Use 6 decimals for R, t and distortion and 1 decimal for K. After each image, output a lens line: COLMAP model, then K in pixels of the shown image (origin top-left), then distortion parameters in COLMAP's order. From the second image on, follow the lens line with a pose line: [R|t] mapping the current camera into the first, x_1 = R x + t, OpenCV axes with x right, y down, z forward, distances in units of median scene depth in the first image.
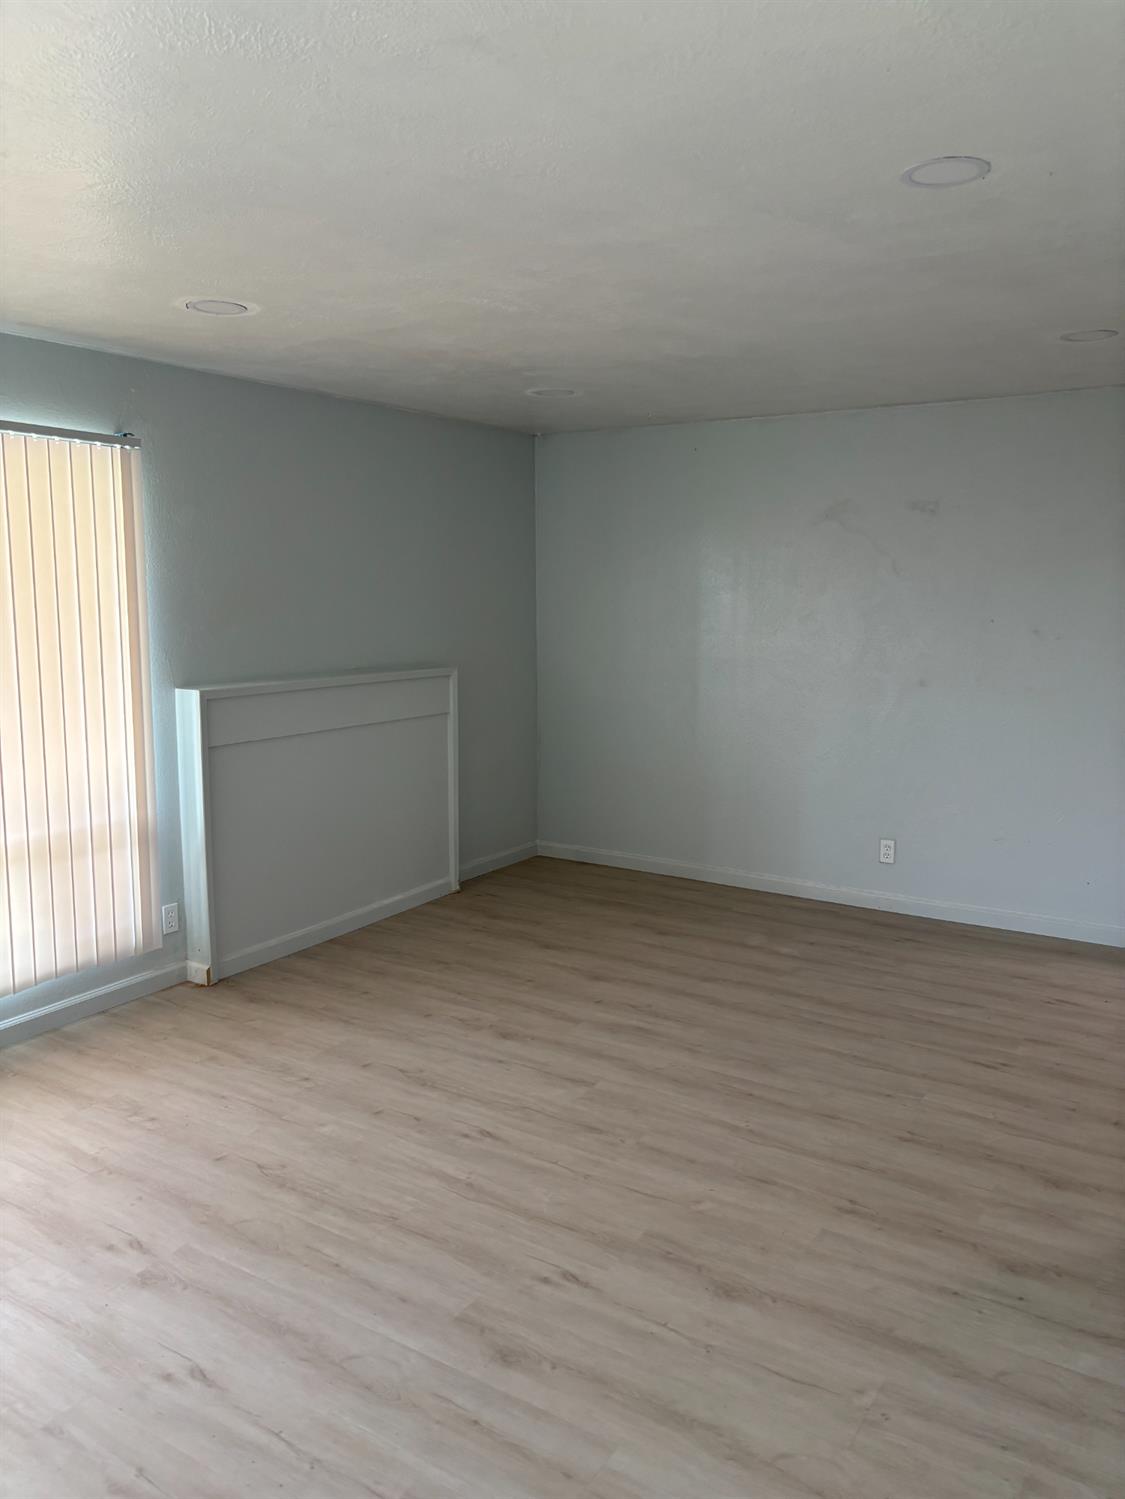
lens RADIAL K [[1142.2, 0, 547.9], [0, 1142.2, 734.5], [0, 0, 1]] dist [0.049690, -0.064432]
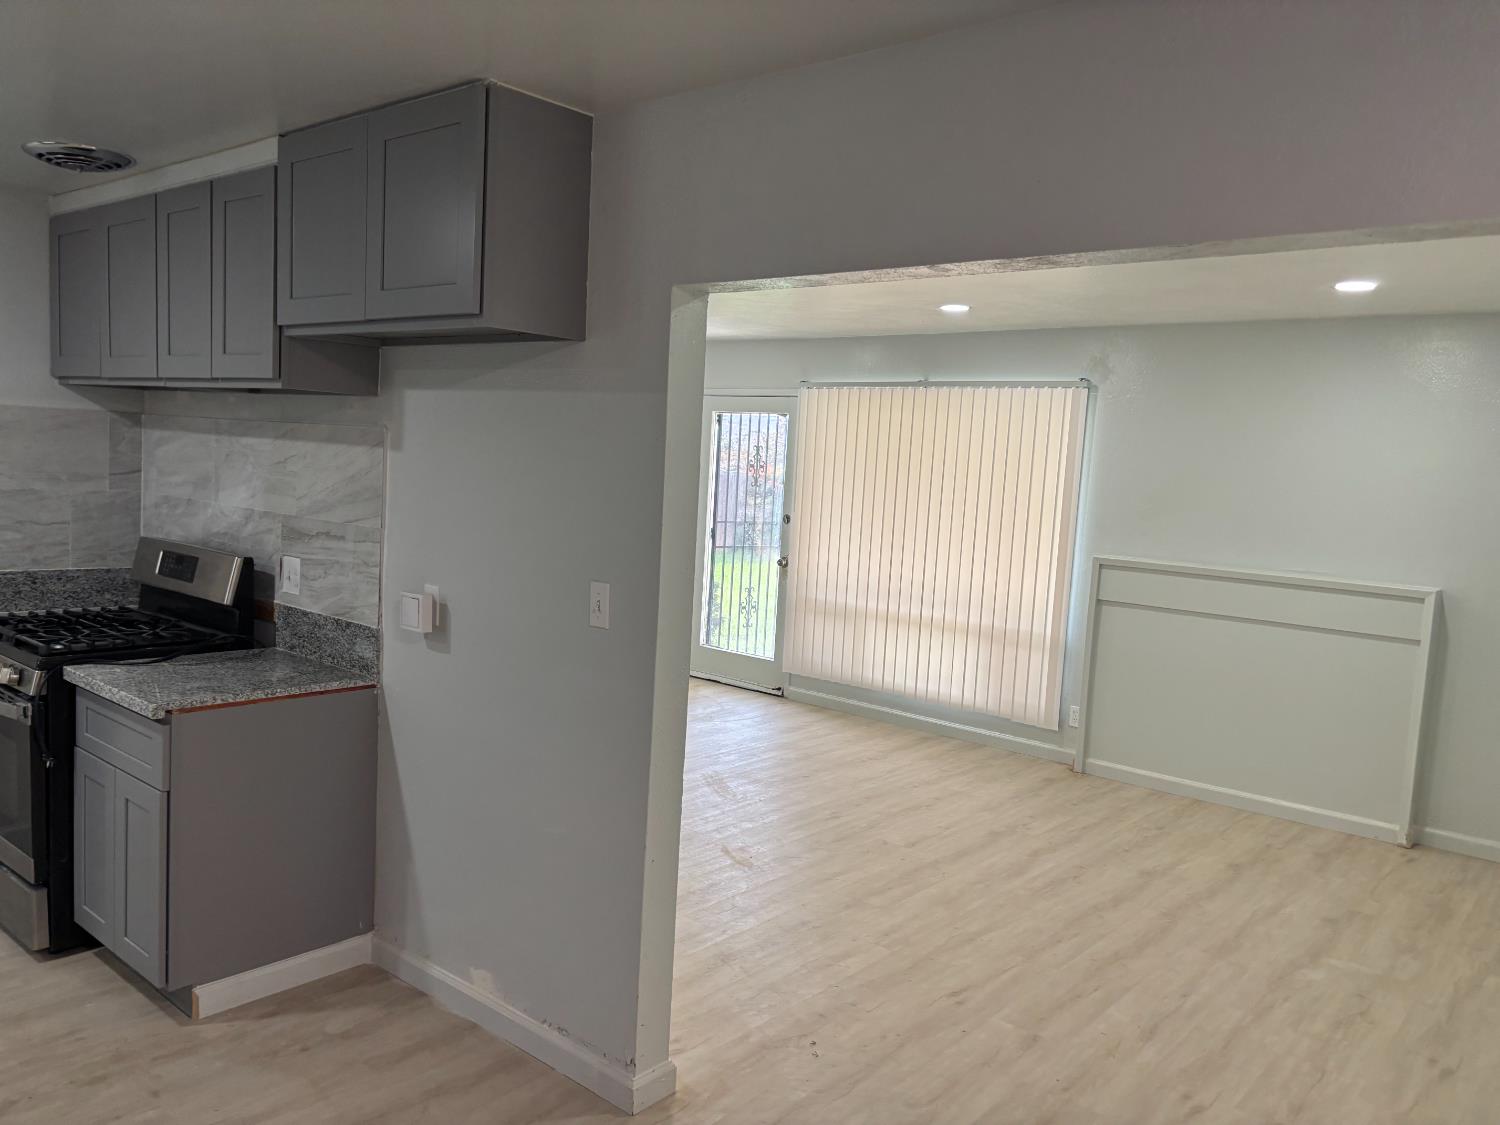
lens RADIAL K [[1143.0, 0, 747.5], [0, 1143.0, 562.6], [0, 0, 1]] dist [0.049690, -0.064432]
pose [[-0.146686, 0.077972, -0.986105, 1.341790], [-0.183579, 0.977425, 0.104593, -0.118496], [0.971999, 0.196371, -0.129060, 0.925742]]
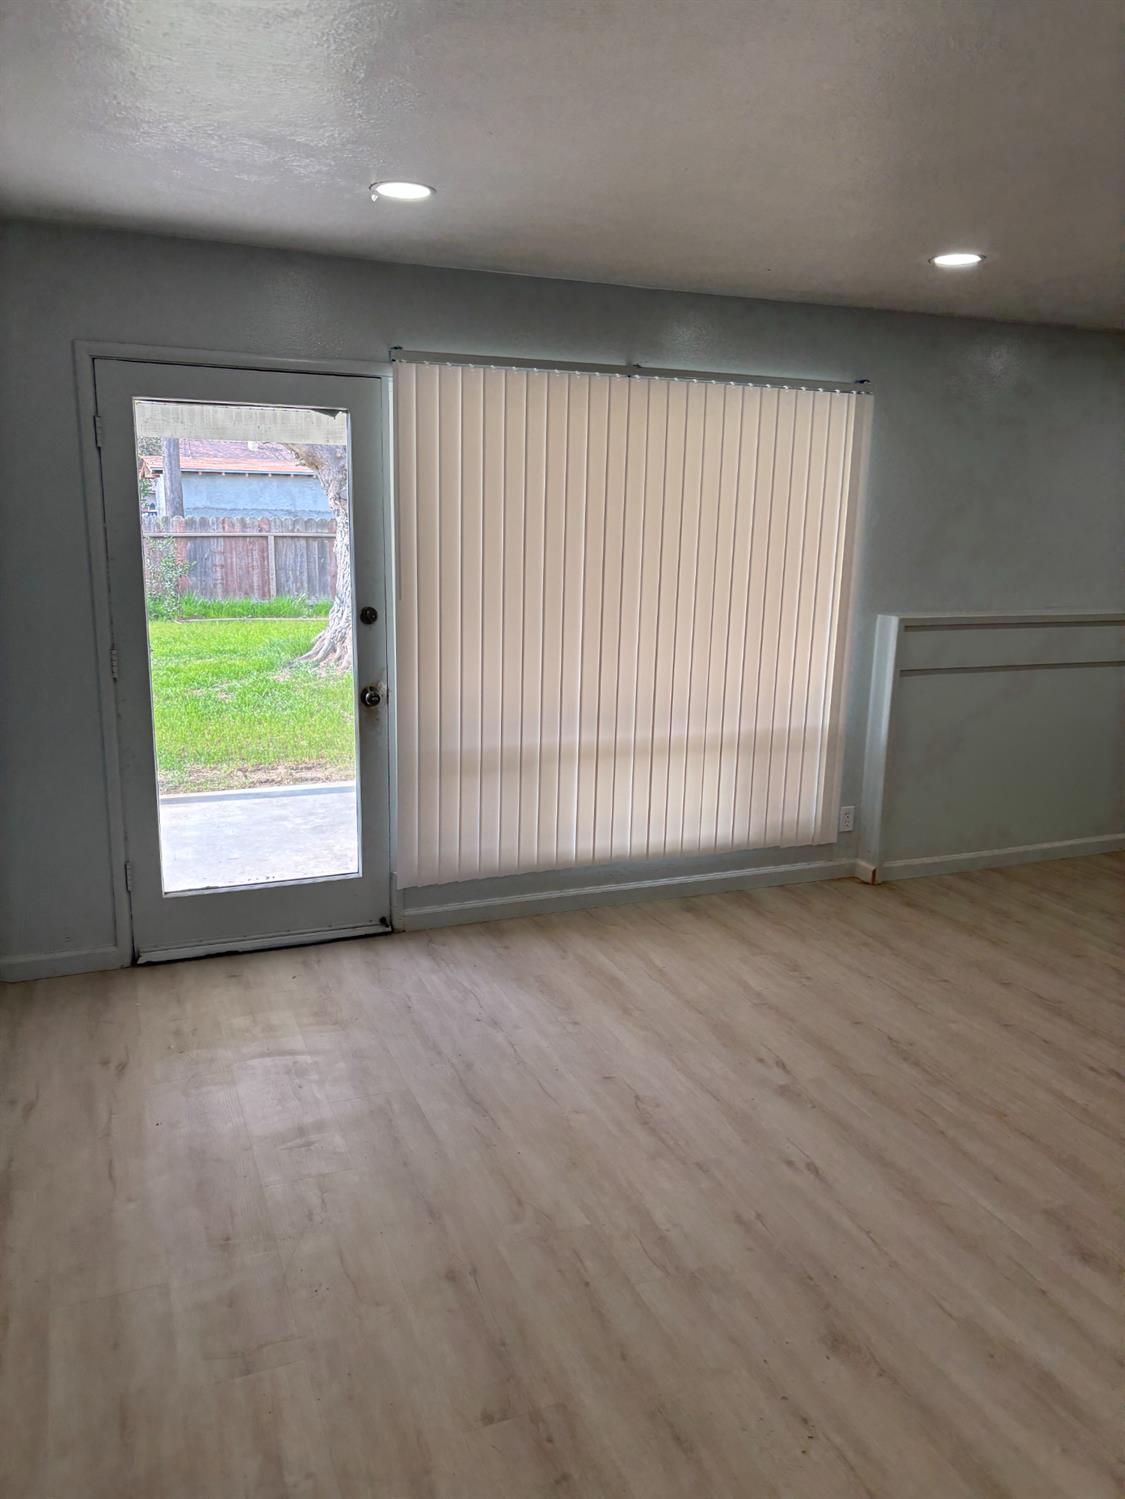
lens RADIAL K [[1142.2, 0, 557.5], [0, 1142.2, 759.5], [0, 0, 1]] dist [0.049690, -0.064432]
pose [[0.822648, 0.142047, -0.550521, 0.058643], [-0.095040, 0.989020, 0.113170, 0.002444], [0.560551, -0.040778, 0.827115, -0.105658]]
